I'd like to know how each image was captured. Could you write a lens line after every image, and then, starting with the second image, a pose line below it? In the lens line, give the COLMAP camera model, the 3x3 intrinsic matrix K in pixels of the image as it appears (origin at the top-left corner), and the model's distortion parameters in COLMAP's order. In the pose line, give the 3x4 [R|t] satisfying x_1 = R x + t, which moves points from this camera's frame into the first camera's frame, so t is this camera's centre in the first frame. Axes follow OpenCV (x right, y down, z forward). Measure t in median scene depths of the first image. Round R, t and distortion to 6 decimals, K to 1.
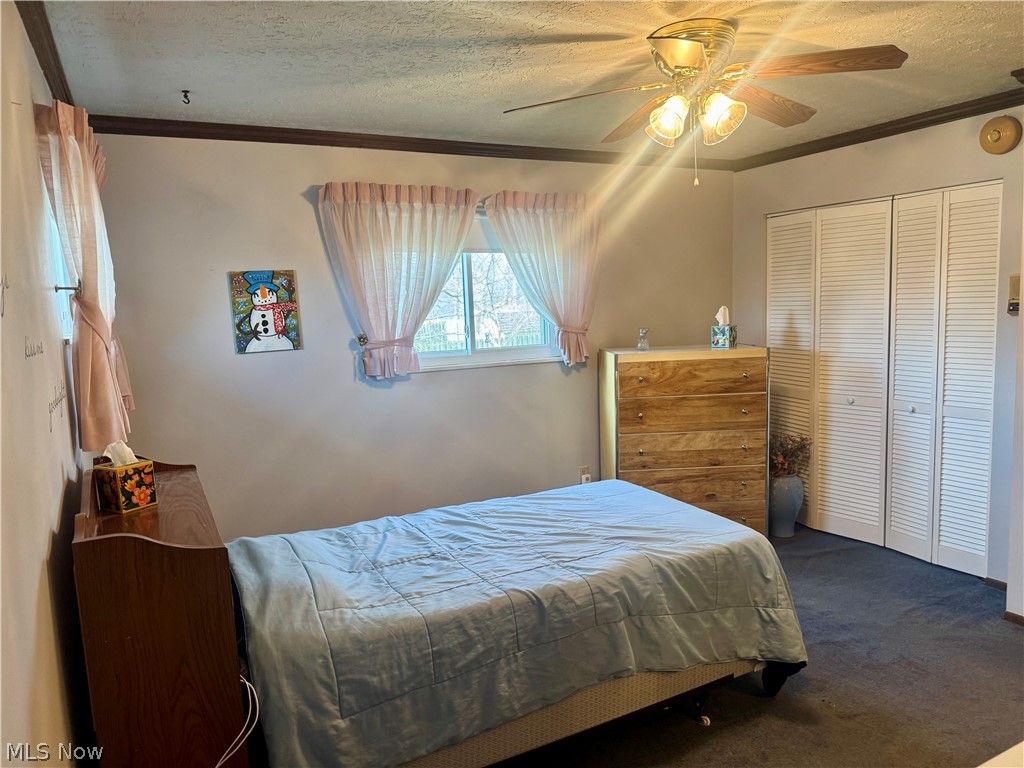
lens RADIAL K [[713.5, 0, 511.4], [0, 713.5, 389.5], [0, 0, 1]] dist [0.088611, -0.137770]
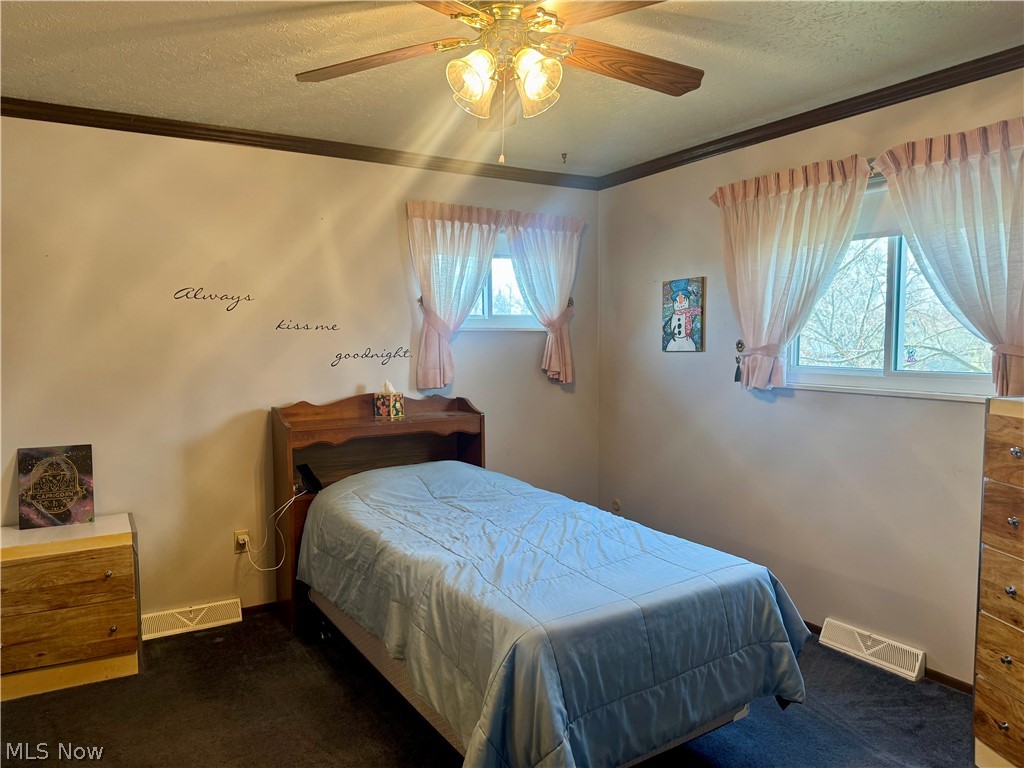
lens RADIAL K [[713.5, 0, 511.4], [0, 713.5, 389.5], [0, 0, 1]] dist [0.088611, -0.137770]
pose [[0.066904, 0.108696, -0.991821, 0.752306], [-0.122693, 0.987400, 0.099936, -0.074144], [0.990187, 0.115003, 0.079398, 0.665011]]
